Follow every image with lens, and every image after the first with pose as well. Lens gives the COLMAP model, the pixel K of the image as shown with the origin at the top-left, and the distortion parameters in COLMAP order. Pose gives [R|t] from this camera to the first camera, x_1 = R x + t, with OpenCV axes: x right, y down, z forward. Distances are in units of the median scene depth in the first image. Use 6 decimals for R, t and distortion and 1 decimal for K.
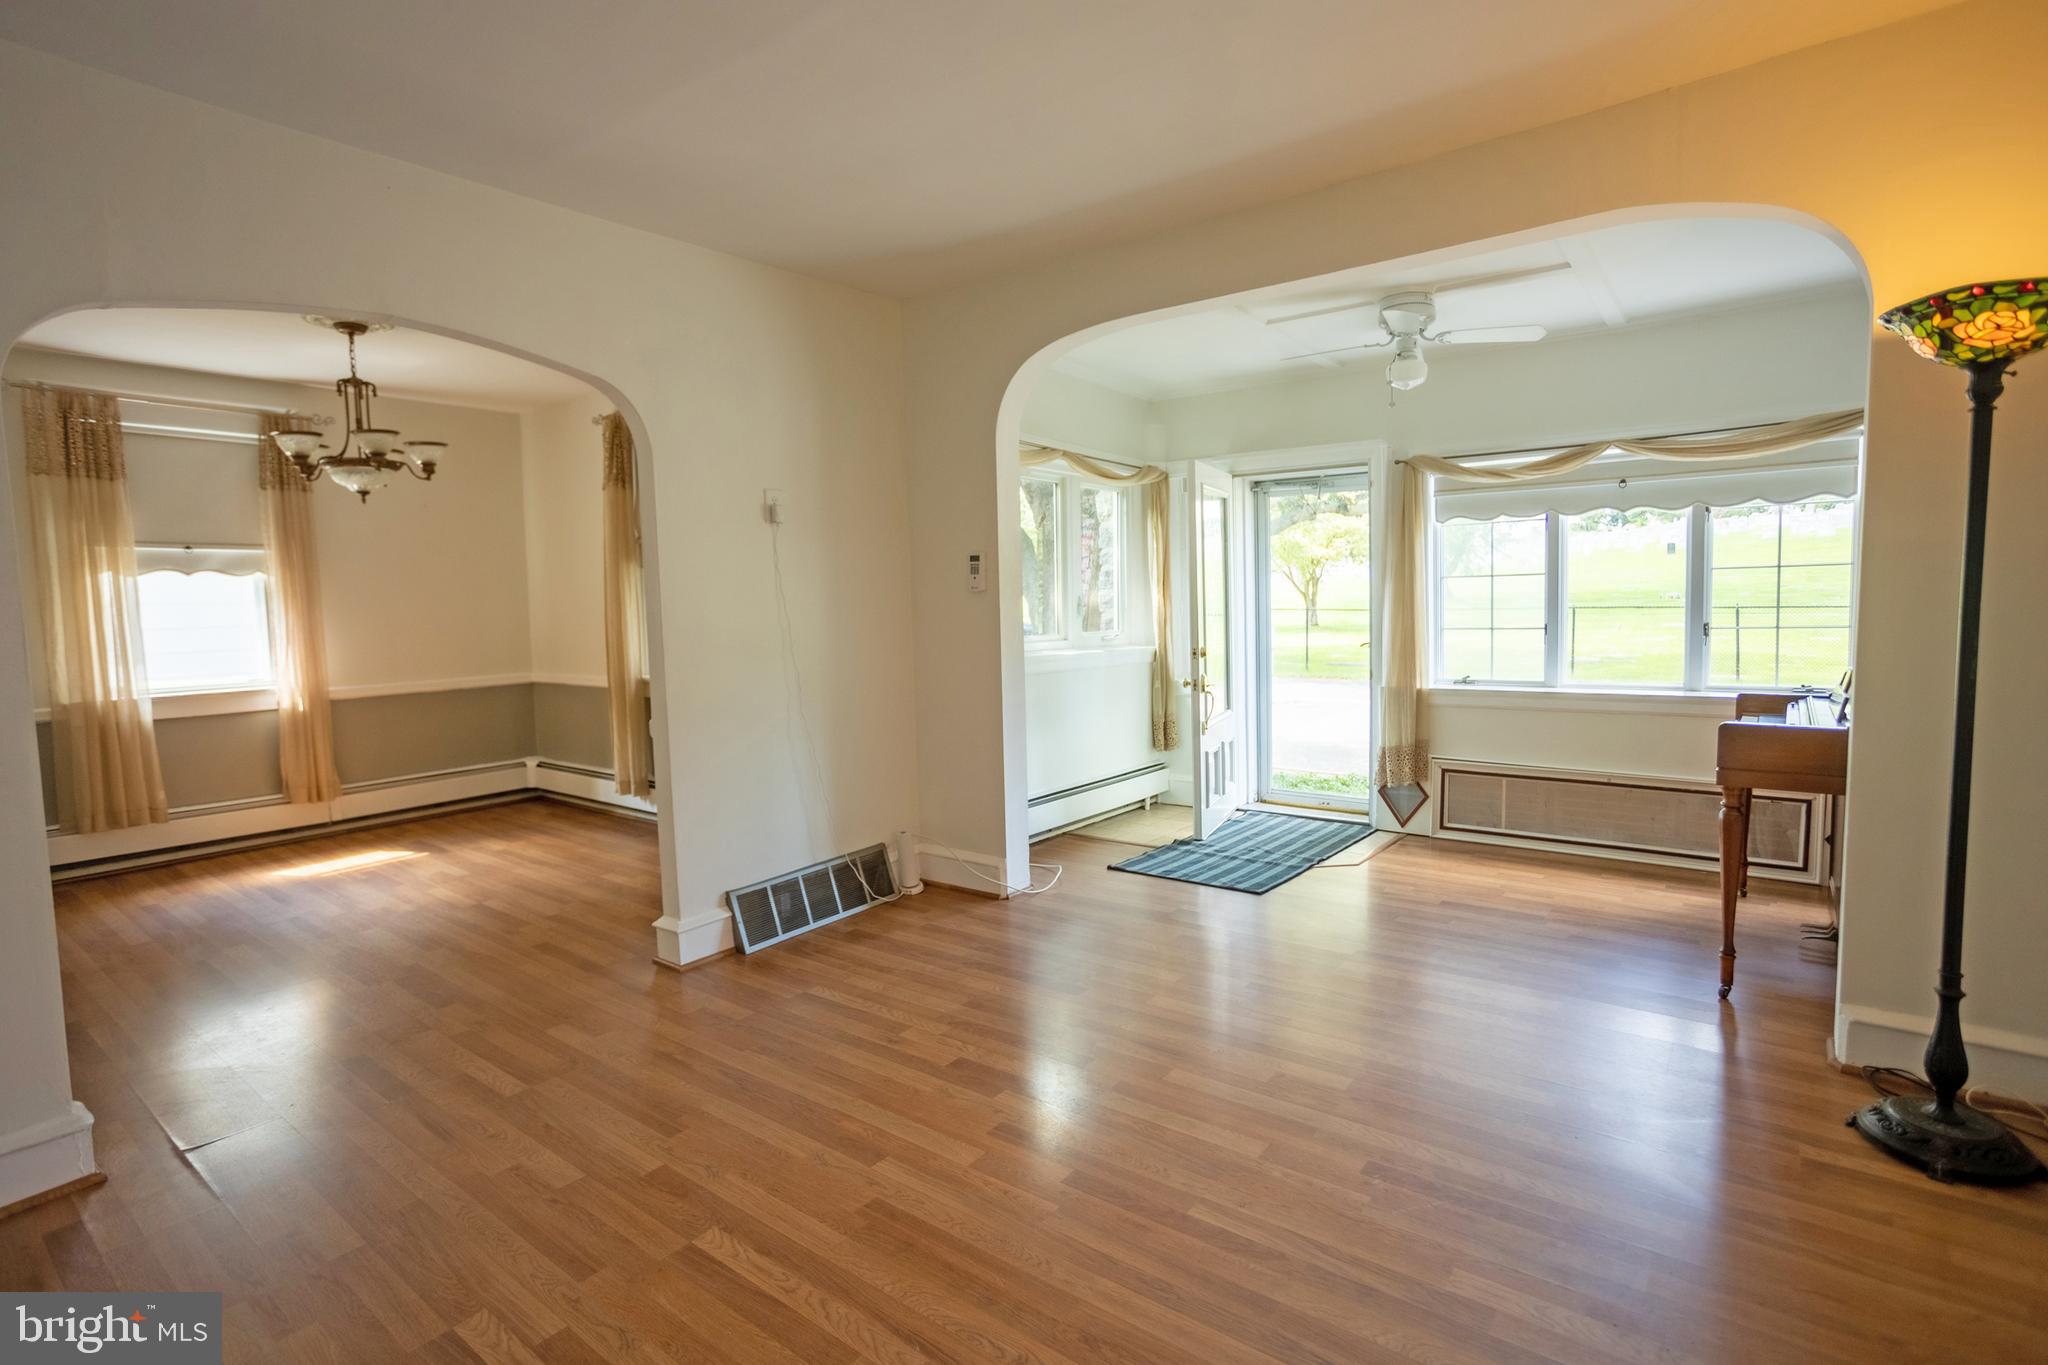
lens RADIAL K [[988.4, 0, 1036.4], [0, 988.4, 679.8], [0, 0, 1]] dist [-0.033345, 0.018831]
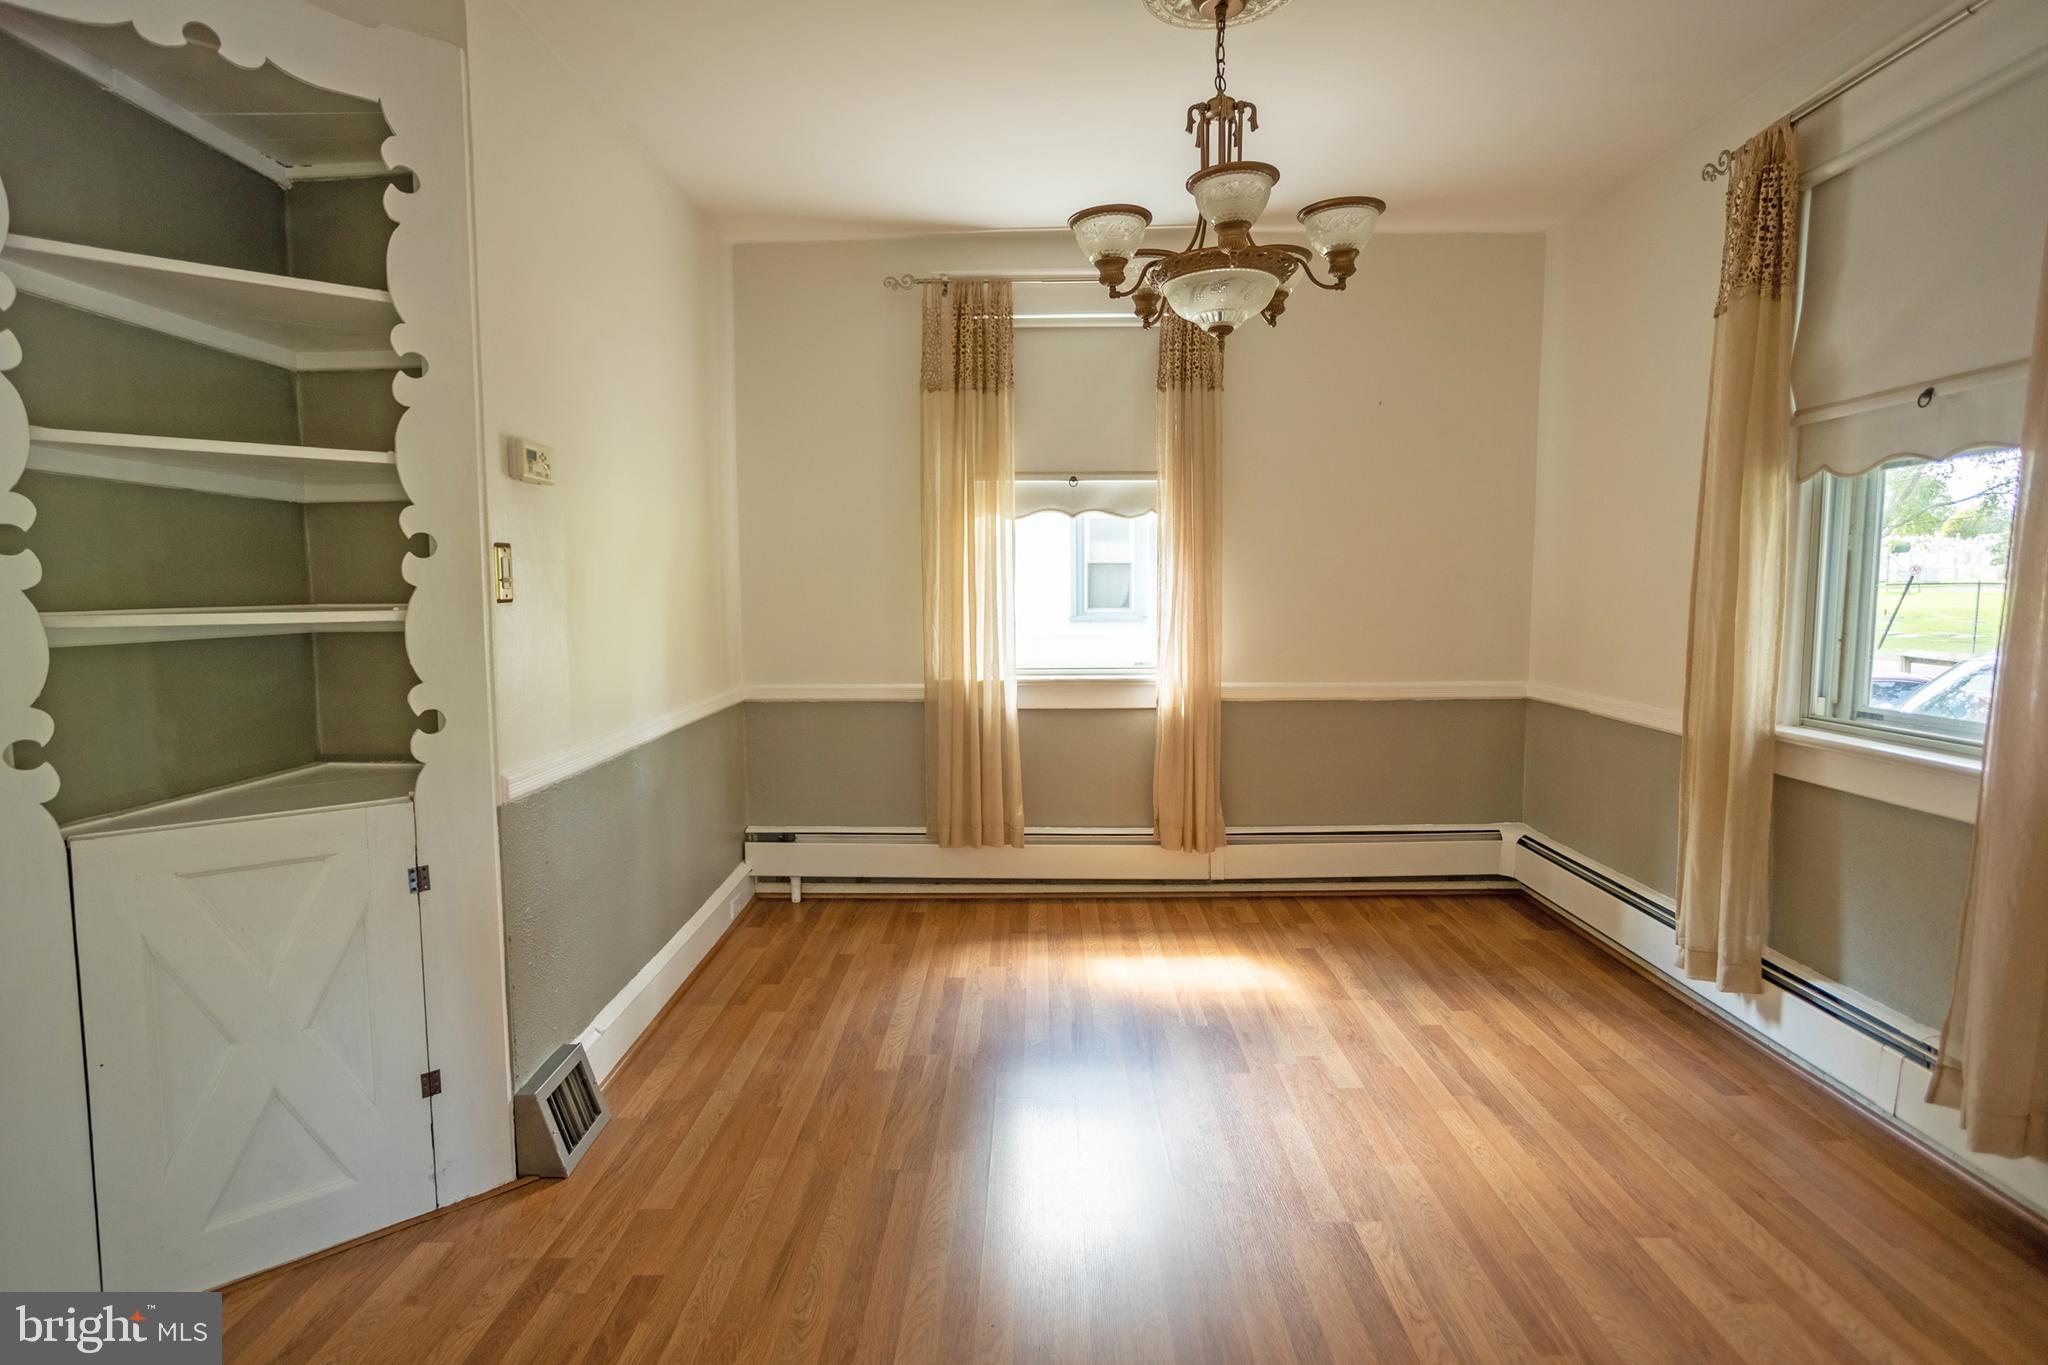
lens RADIAL K [[988.4, 0, 1022.3], [0, 988.4, 660.4], [0, 0, 1]] dist [-0.033345, 0.018831]
pose [[0.576292, 0.086077, -0.812698, -0.286235], [-0.072858, 0.995889, 0.053815, -0.038136], [0.813990, 0.028198, 0.580195, 0.556281]]
